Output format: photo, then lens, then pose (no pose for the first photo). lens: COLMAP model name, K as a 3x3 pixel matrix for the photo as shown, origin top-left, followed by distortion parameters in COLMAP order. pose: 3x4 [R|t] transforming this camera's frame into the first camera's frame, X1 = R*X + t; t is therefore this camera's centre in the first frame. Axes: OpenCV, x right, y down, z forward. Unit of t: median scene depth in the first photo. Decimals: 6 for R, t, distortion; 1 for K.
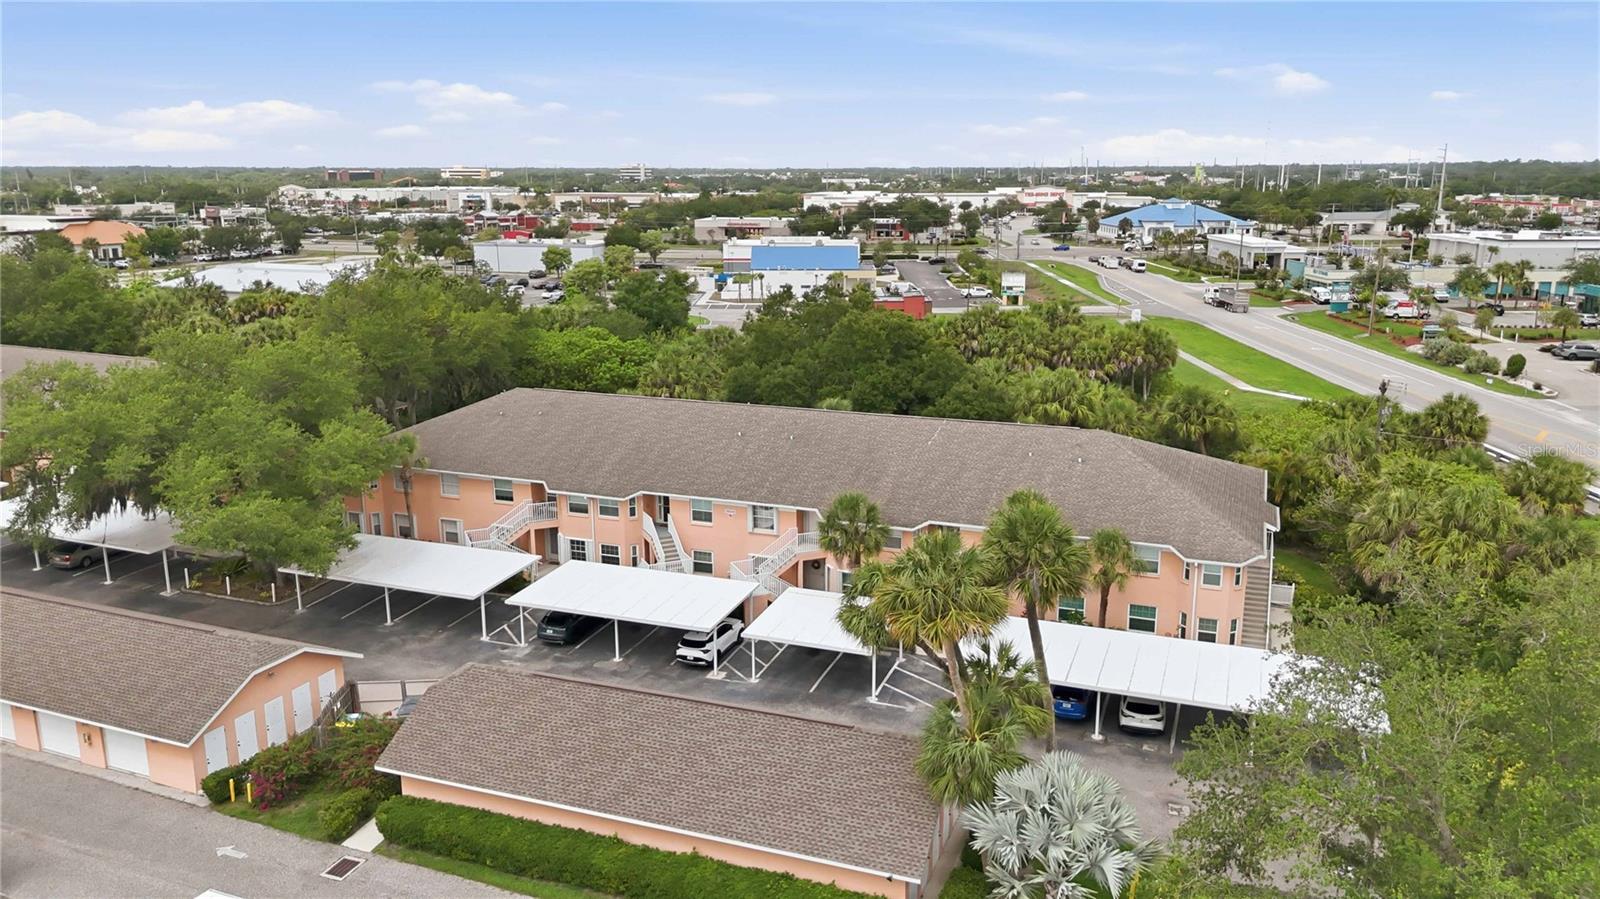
lens RADIAL K [[1181.3, 0, 805.2], [0, 1181.3, 449.6], [0, 0, 1]] dist [0.069206, -0.072683]
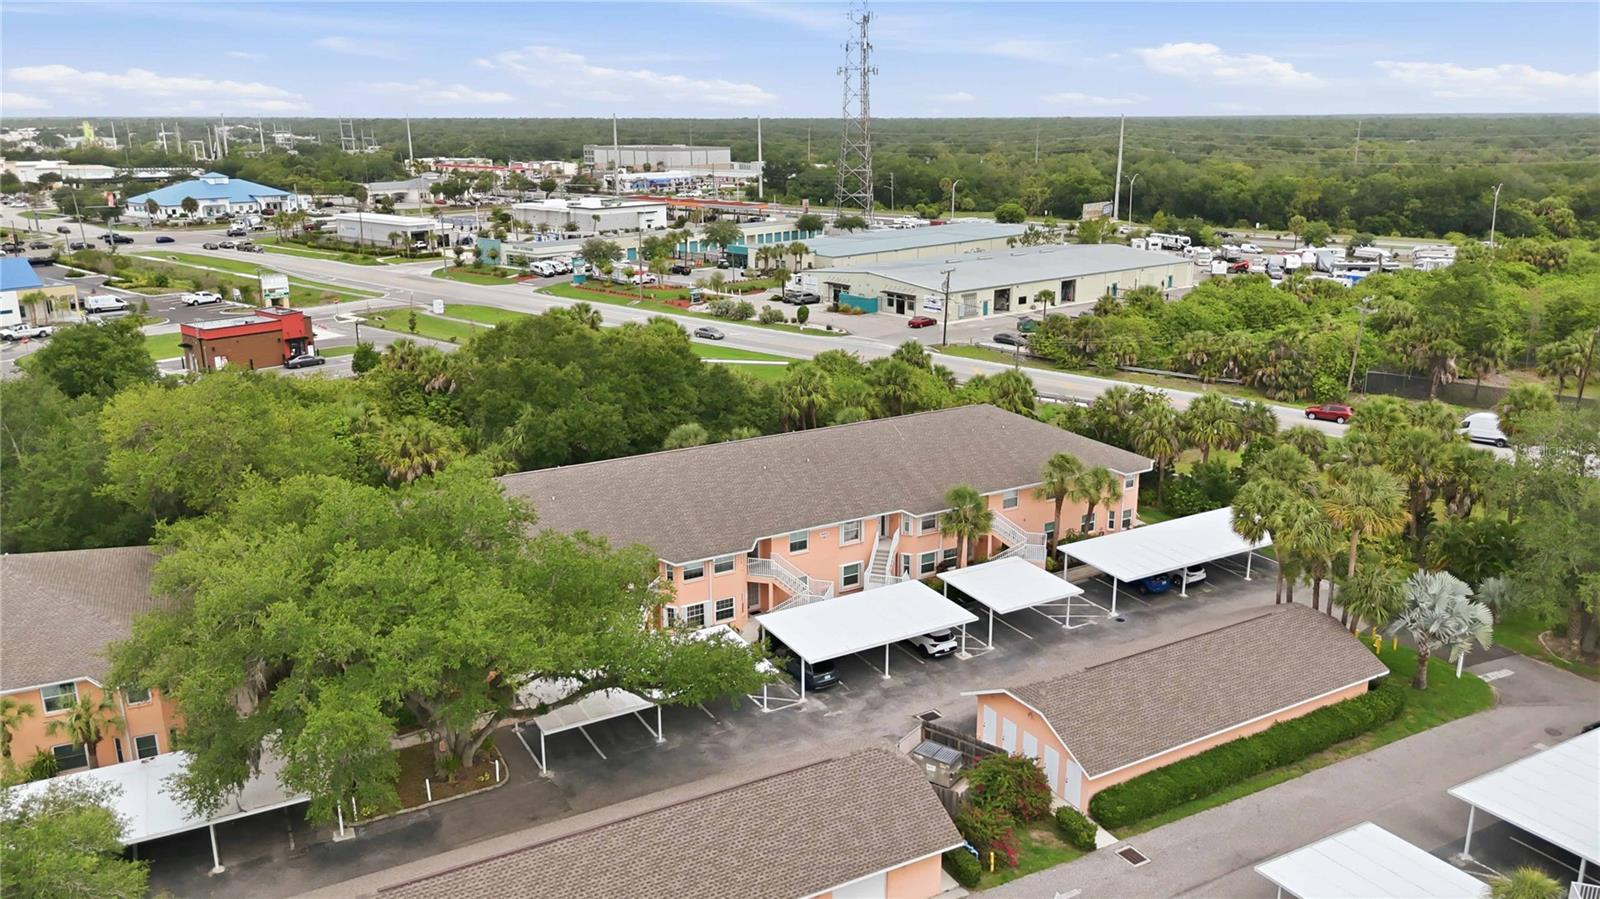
lens RADIAL K [[1181.3, 0, 805.2], [0, 1181.3, 449.6], [0, 0, 1]] dist [0.069206, -0.072683]
pose [[0.626297, -0.208194, 0.751271, -0.835464], [0.180118, 0.976250, 0.120385, -0.152163], [-0.758492, 0.059921, 0.648922, 0.261116]]
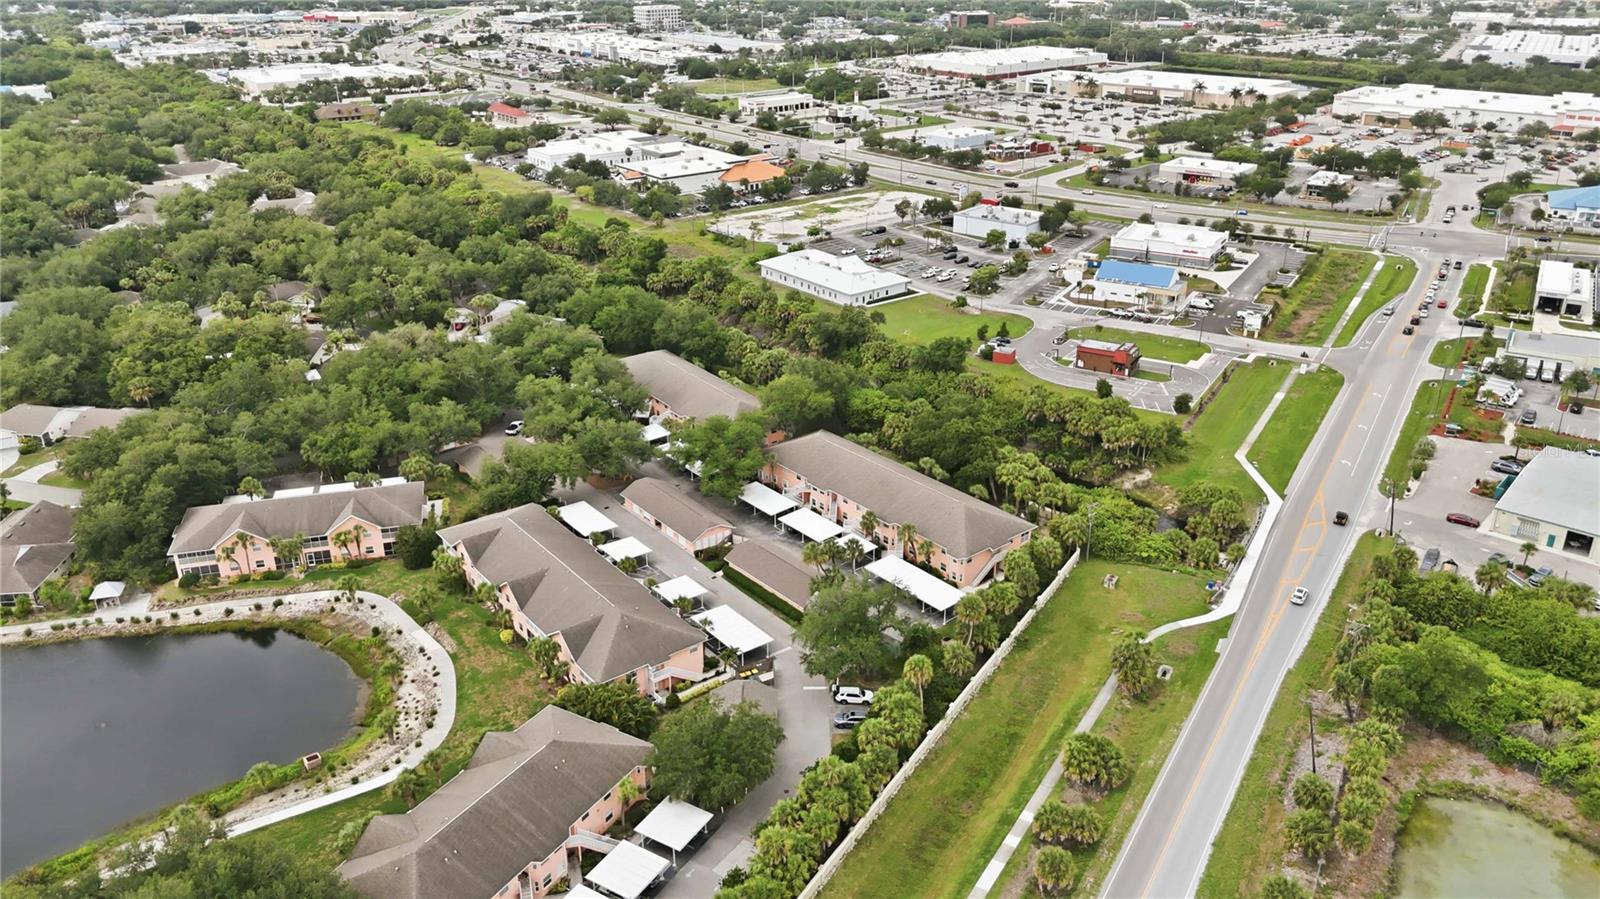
lens RADIAL K [[1181.3, 0, 805.2], [0, 1181.3, 449.6], [0, 0, 1]] dist [0.069206, -0.072683]
pose [[0.868825, 0.195921, -0.454707, 1.143127], [-0.109739, 0.971736, 0.209014, -0.677623], [0.482805, -0.131698, 0.865768, -1.640191]]
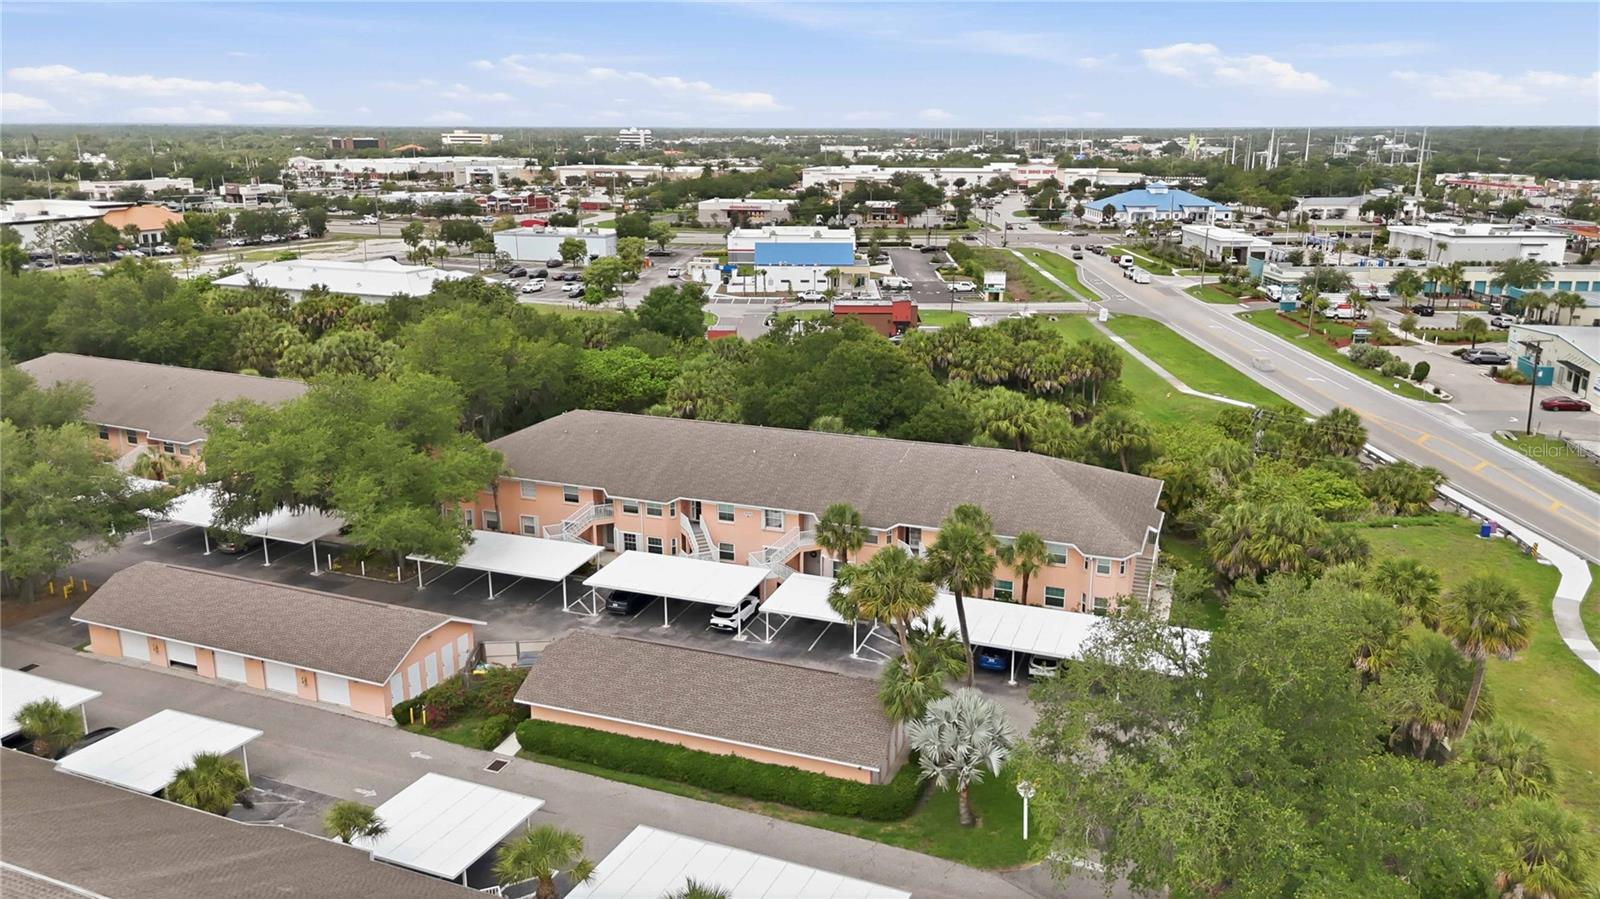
lens RADIAL K [[1181.3, 0, 805.2], [0, 1181.3, 449.6], [0, 0, 1]] dist [0.069206, -0.072683]
pose [[0.999992, 0.003513, 0.001933, -0.002717], [-0.003574, 0.999467, 0.032436, -0.056618], [-0.001818, -0.032443, 0.999472, -0.283325]]
